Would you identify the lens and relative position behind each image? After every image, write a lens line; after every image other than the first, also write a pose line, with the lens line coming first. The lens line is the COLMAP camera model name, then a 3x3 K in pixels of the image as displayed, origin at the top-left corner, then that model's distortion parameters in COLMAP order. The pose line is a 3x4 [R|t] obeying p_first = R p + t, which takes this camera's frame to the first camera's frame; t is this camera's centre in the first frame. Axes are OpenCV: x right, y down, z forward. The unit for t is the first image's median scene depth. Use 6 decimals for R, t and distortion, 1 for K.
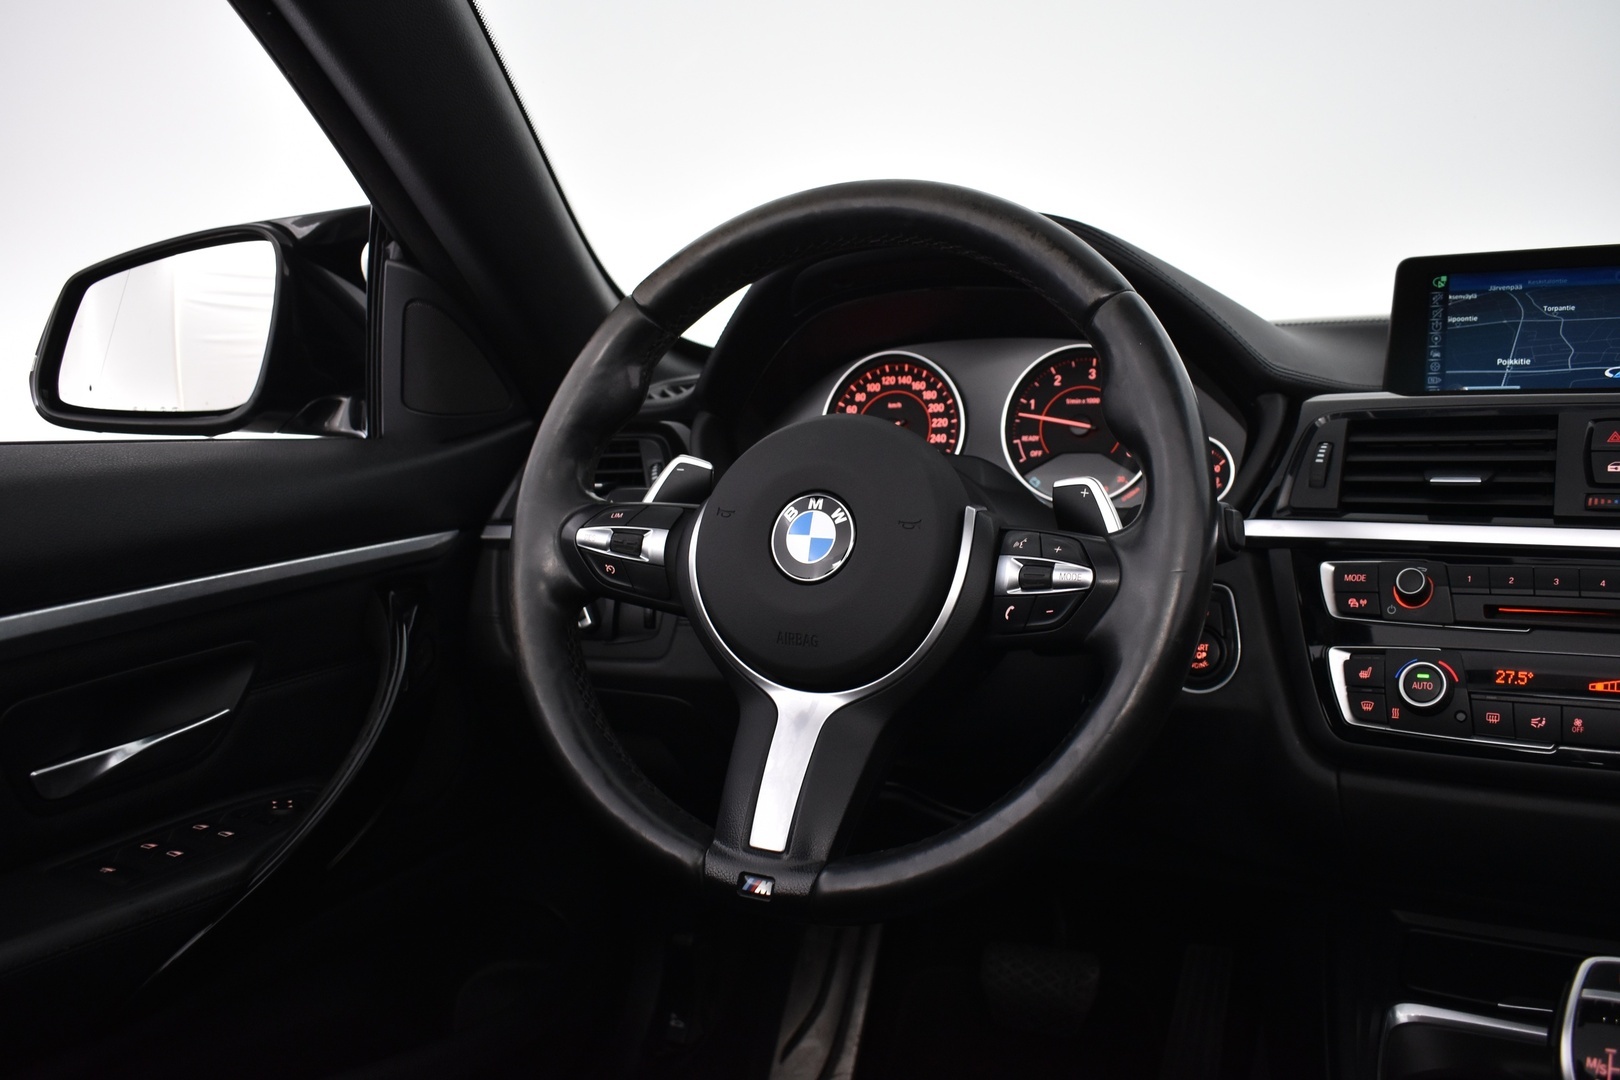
lens RADIAL K [[1411.4, 0, 810.0], [0, 1411.4, 540.0], [0, 0, 1]] dist [-0.098679, 0.023755]
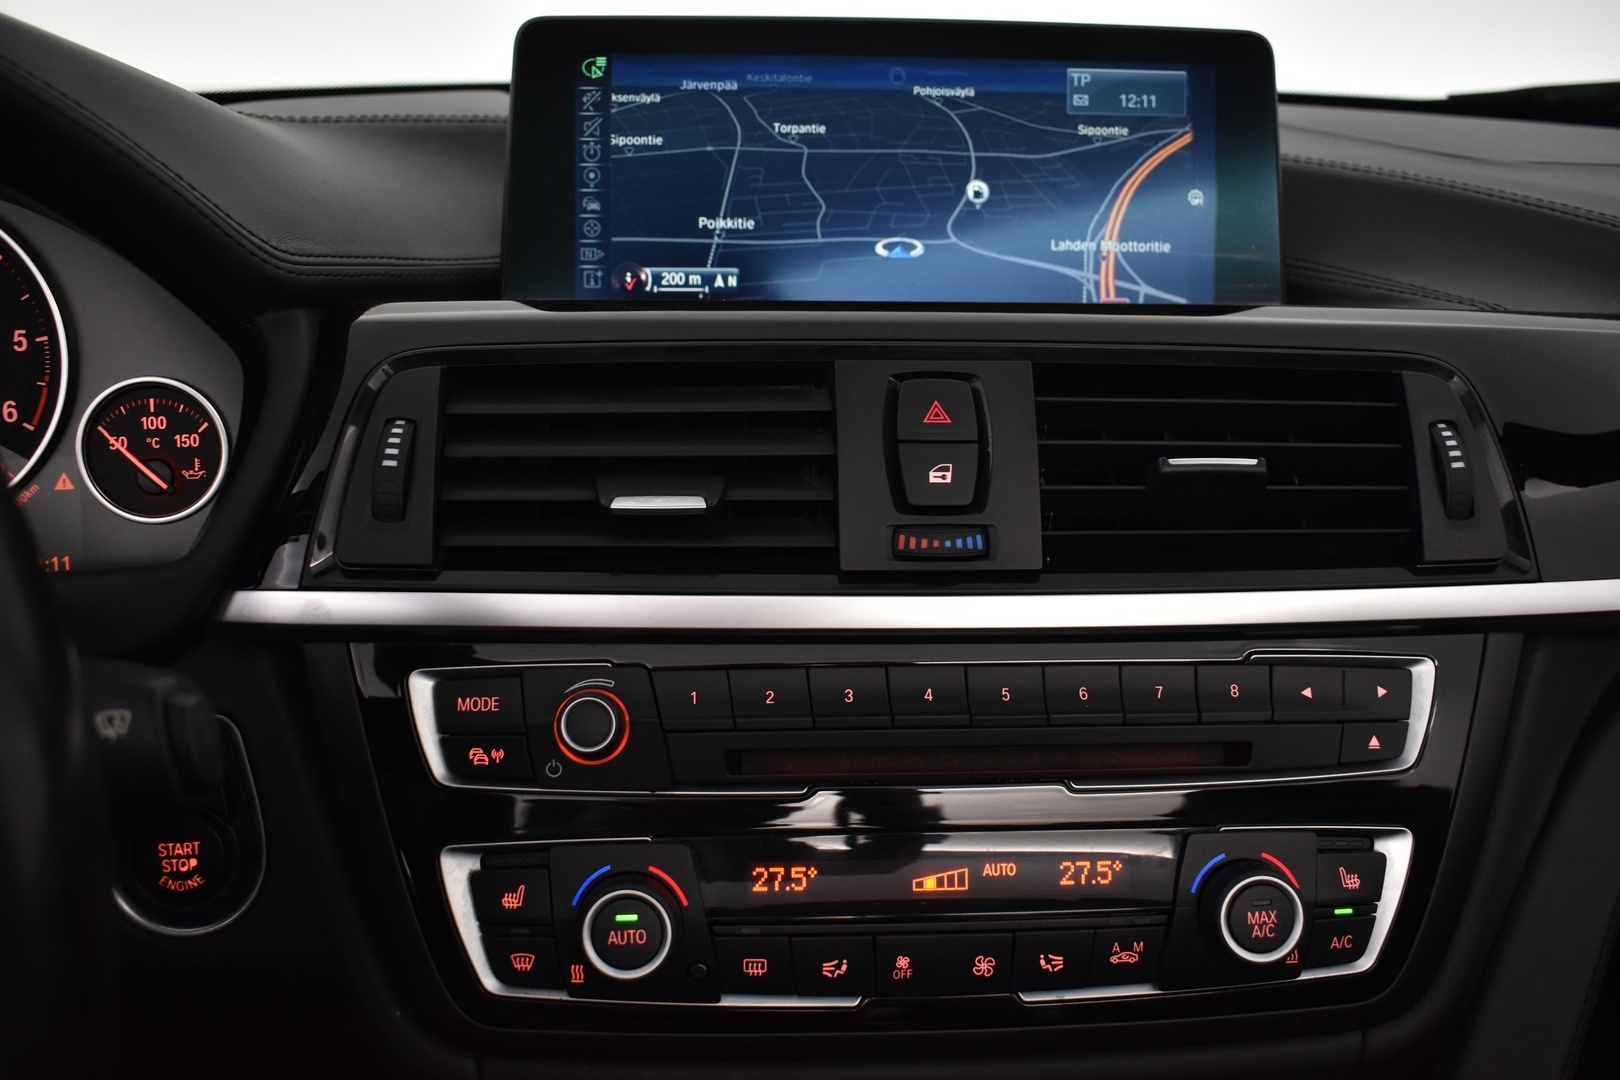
lens RADIAL K [[1487.6, 0, 810.0], [0, 1487.6, 540.0], [0, 0, 1]] dist [-0.093803, 0.003862]
pose [[0.820456, -0.135709, 0.555369, 0.182524], [0.020588, 0.977802, 0.208519, -0.125275], [-0.571339, -0.159647, 0.805037, 0.462414]]
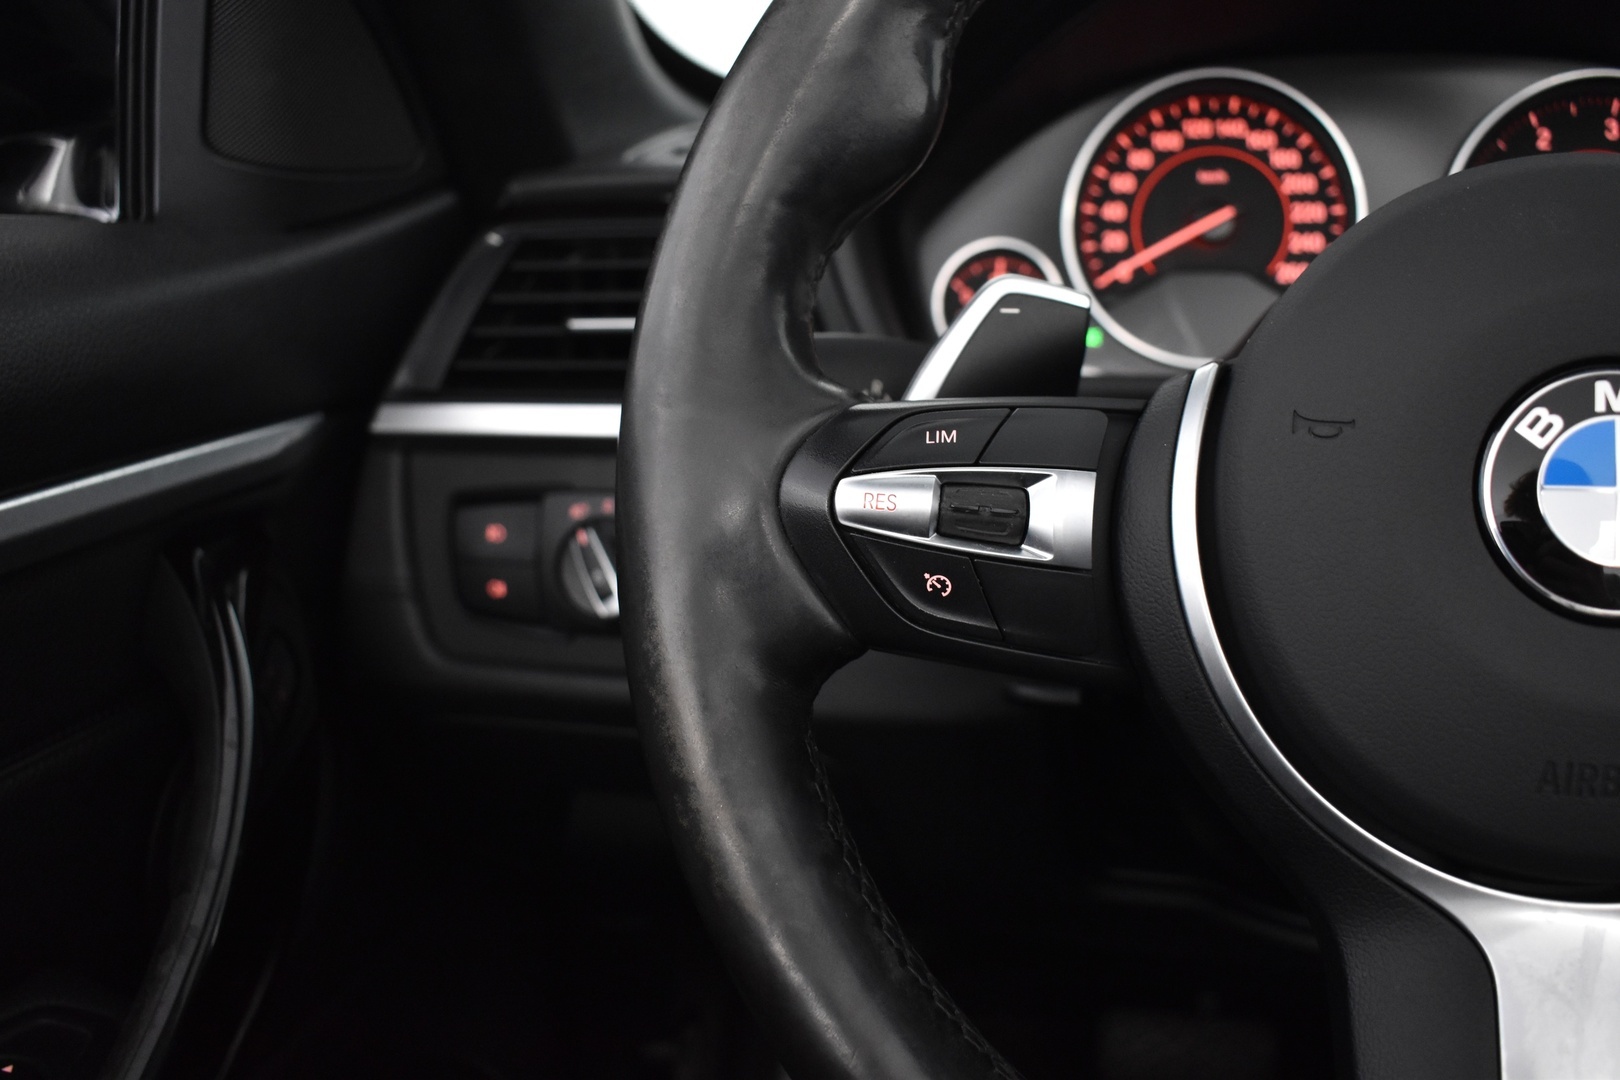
lens RADIAL K [[1541.9, 0, 867.1], [0, 1541.9, 539.5], [0, 0, 1]] dist [-0.090065, 0.001381]
pose [[0.980496, -0.019474, 0.195570, -0.202904], [-0.003373, 0.993265, 0.115813, -0.031489], [-0.196508, -0.114214, 0.973827, 0.528541]]
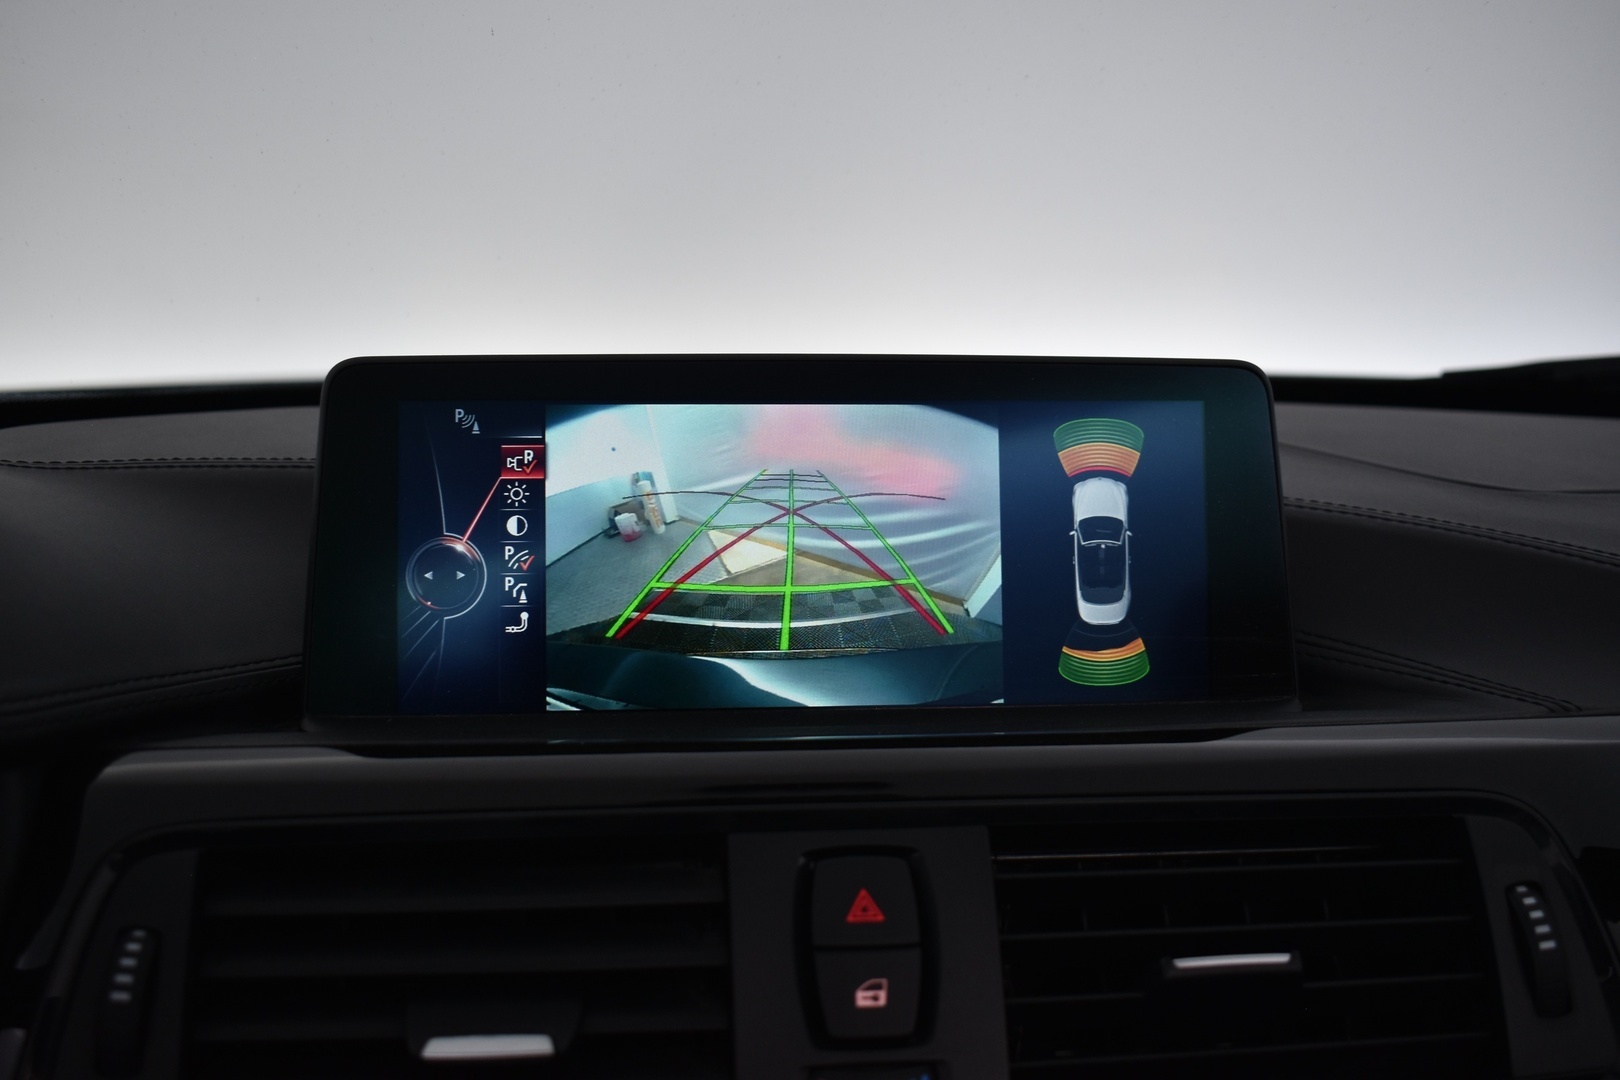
lens RADIAL K [[1573.9, 0, 813.4], [0, 1573.9, 567.1], [0, 0, 1]] dist [-0.073092, -0.010625]
pose [[0.791294, -0.074599, 0.606869, 0.255790], [0.030033, 0.996073, 0.083282, -0.179372], [-0.610698, -0.047674, 0.790427, 0.545215]]
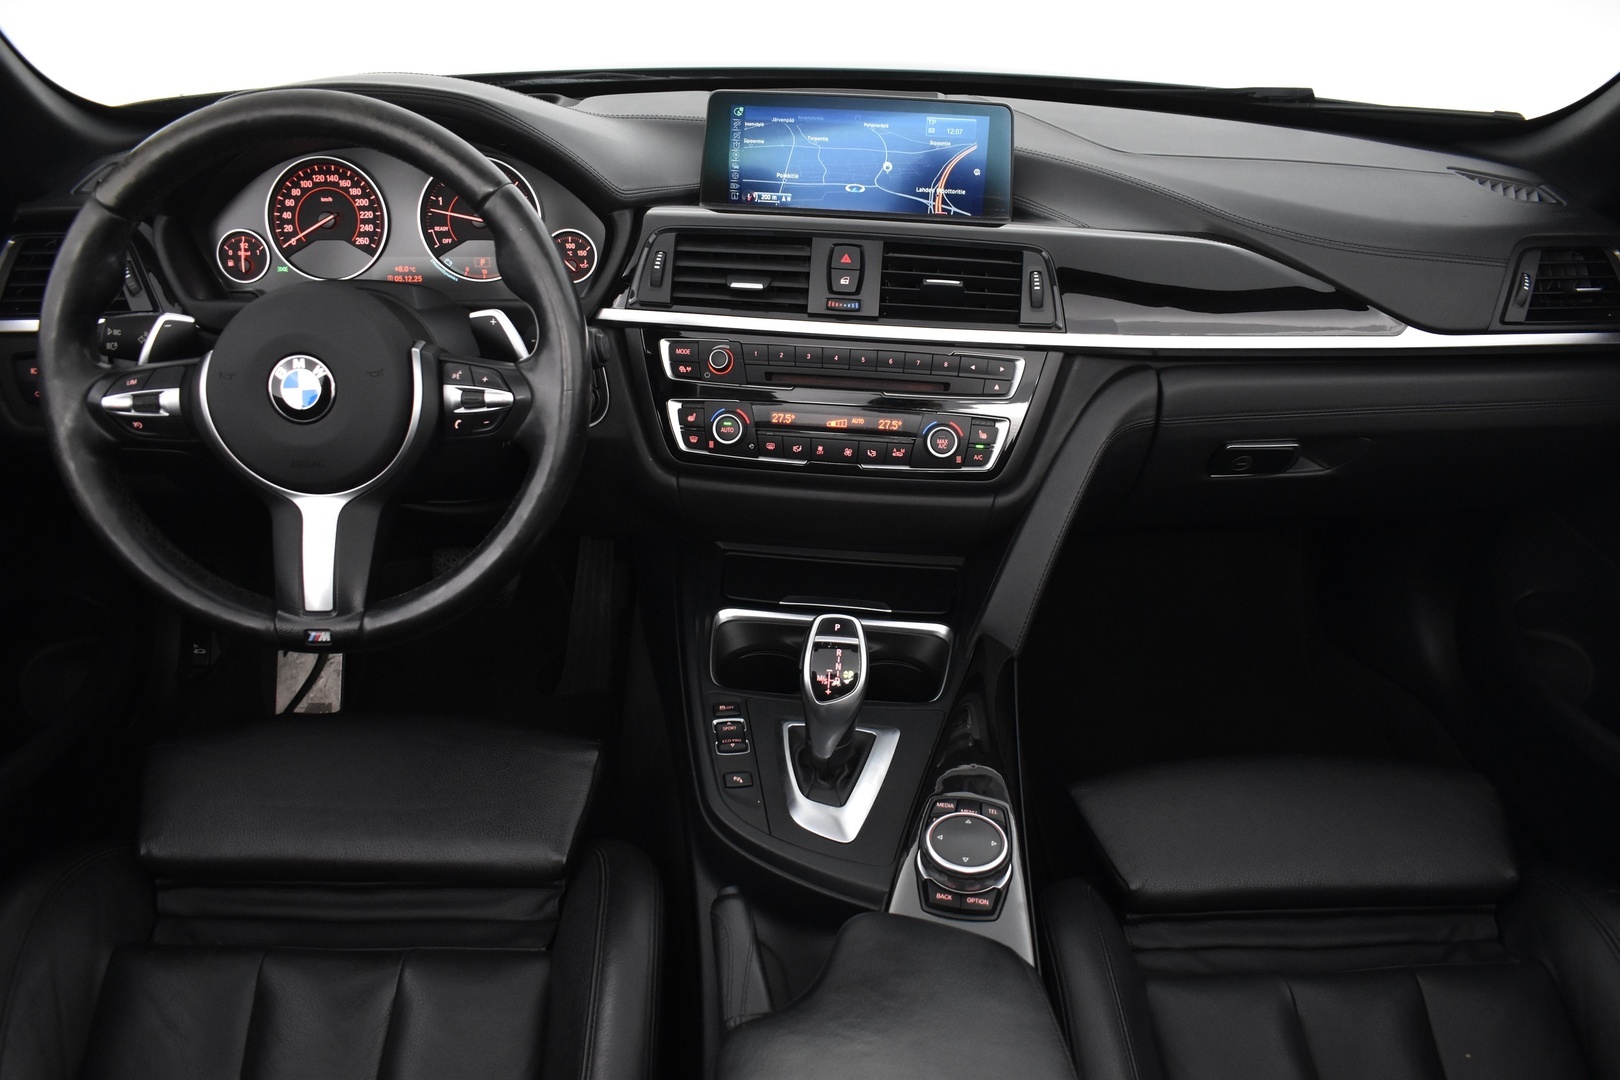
lens RADIAL K [[1229.4, 0, 810.0], [0, 1229.4, 540.0], [0, 0, 1]] dist [-0.099164, 0.005679]
pose [[0.893810, -0.164797, 0.417068, -0.055676], [-0.007502, 0.924404, 0.381340, -0.255843], [-0.448383, -0.343974, 0.825005, -0.178935]]
